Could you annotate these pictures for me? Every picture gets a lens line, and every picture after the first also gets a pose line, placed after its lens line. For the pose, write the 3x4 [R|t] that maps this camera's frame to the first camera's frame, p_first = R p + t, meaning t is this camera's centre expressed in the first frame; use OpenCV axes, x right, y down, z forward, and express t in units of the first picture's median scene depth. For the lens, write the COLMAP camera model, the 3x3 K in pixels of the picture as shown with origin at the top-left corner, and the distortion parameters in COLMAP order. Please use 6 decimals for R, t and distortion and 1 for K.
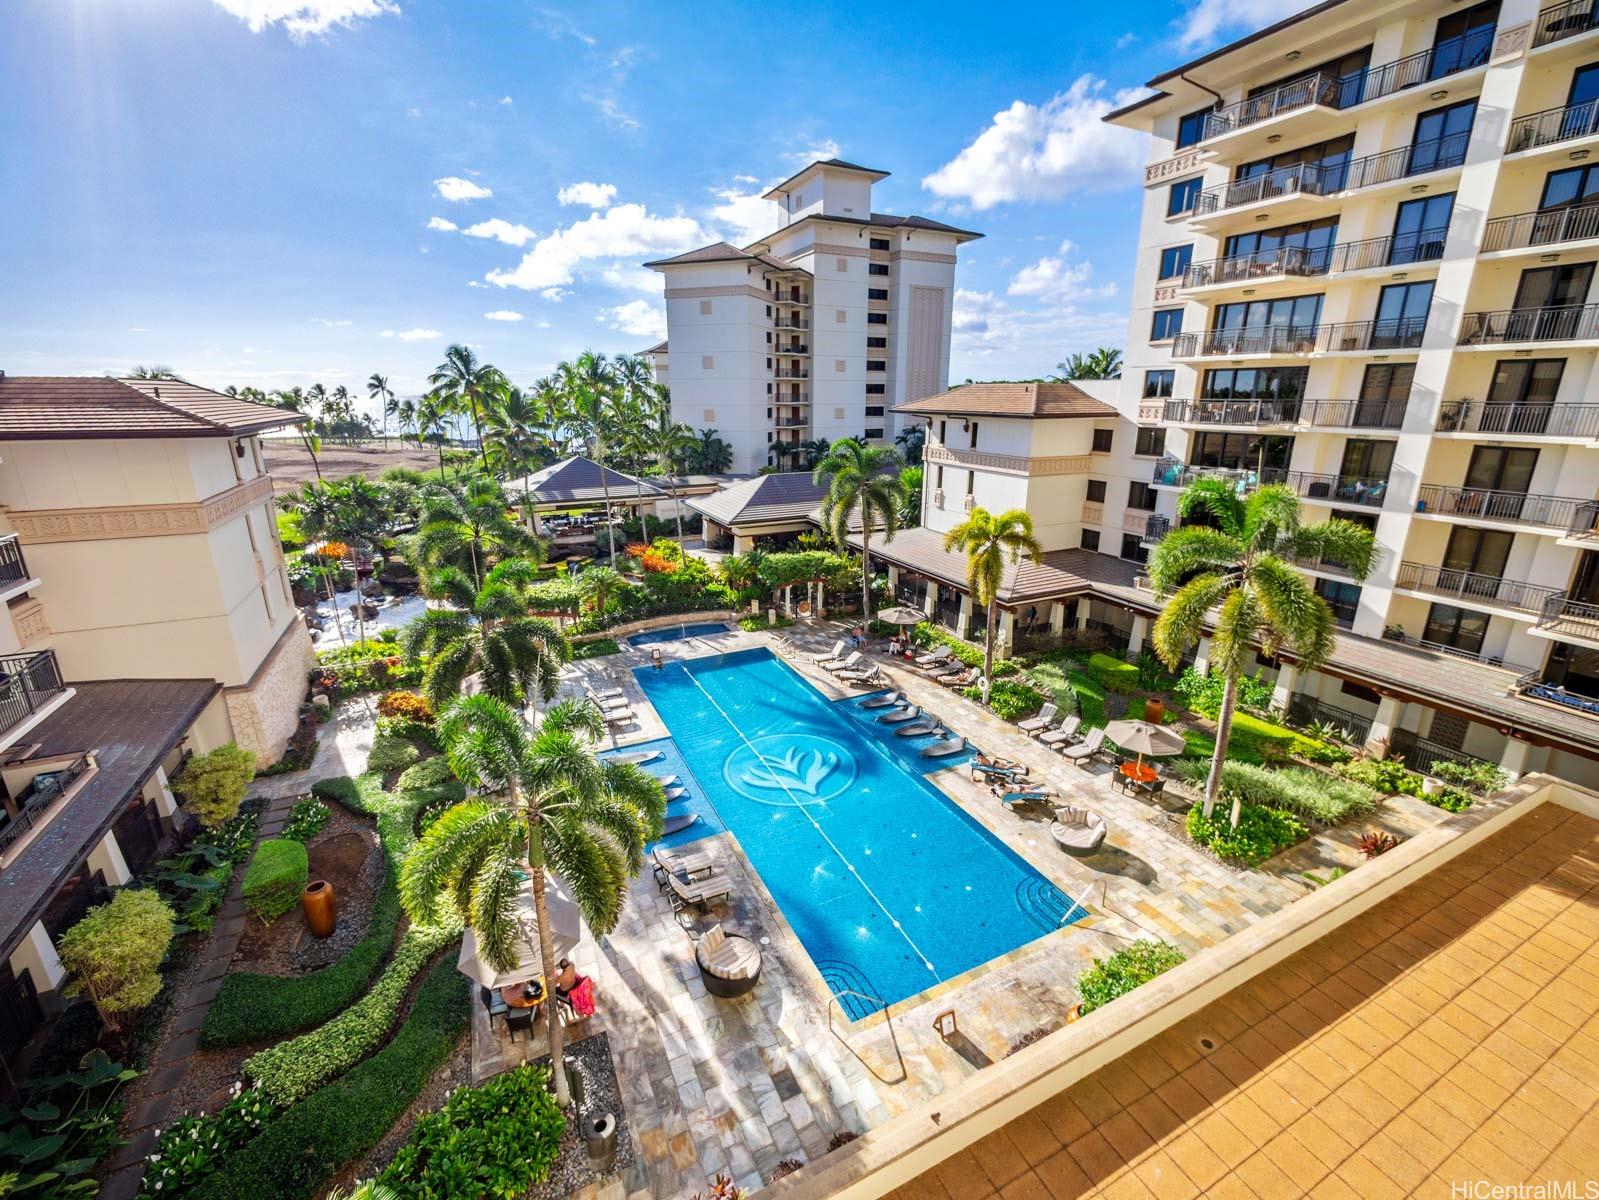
lens RADIAL K [[667.6, 0, 792.9], [0, 667.6, 577.5], [0, 0, 1]] dist [-0.001016, 0.001195]
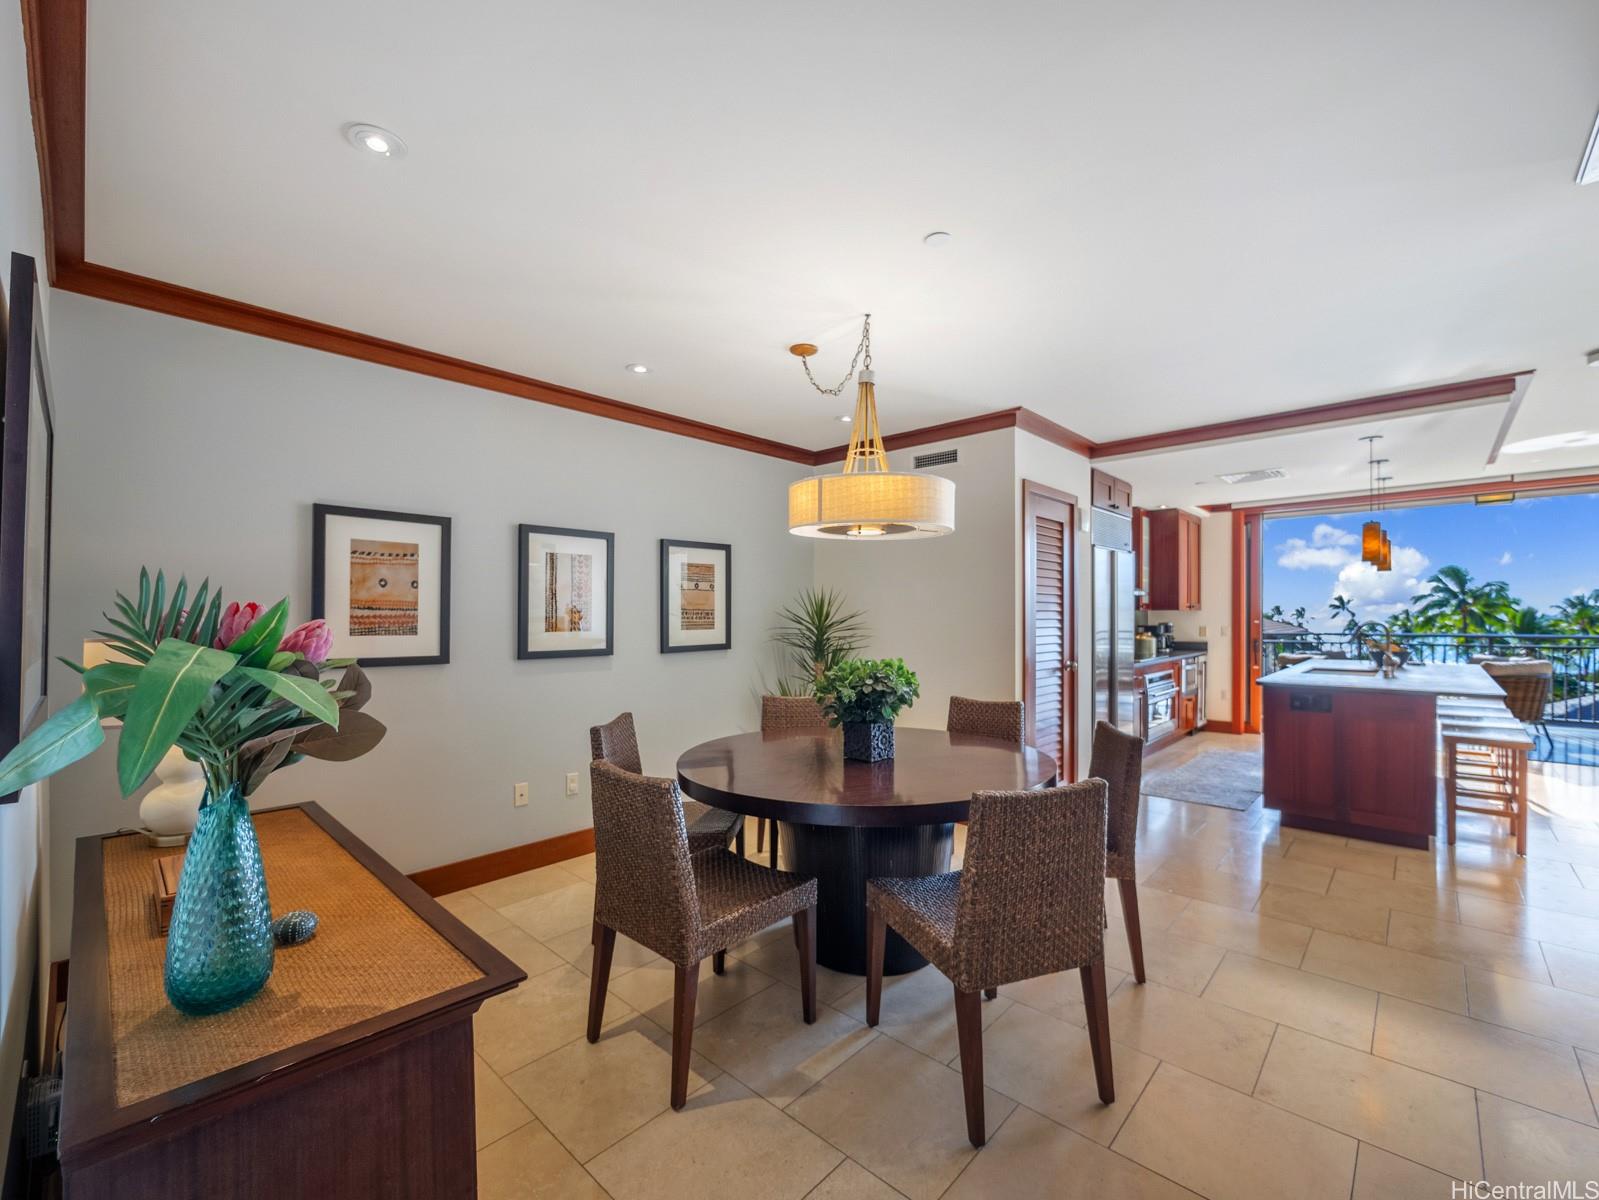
lens RADIAL K [[667.6, 0, 815.2], [0, 667.6, 619.7], [0, 0, 1]] dist [-0.001016, 0.001195]
pose [[0.366843, 0.005911, -0.930264, 0.034967], [-0.245339, 0.965193, -0.090615, 0.025379], [0.897349, 0.261471, 0.355525, -0.091095]]
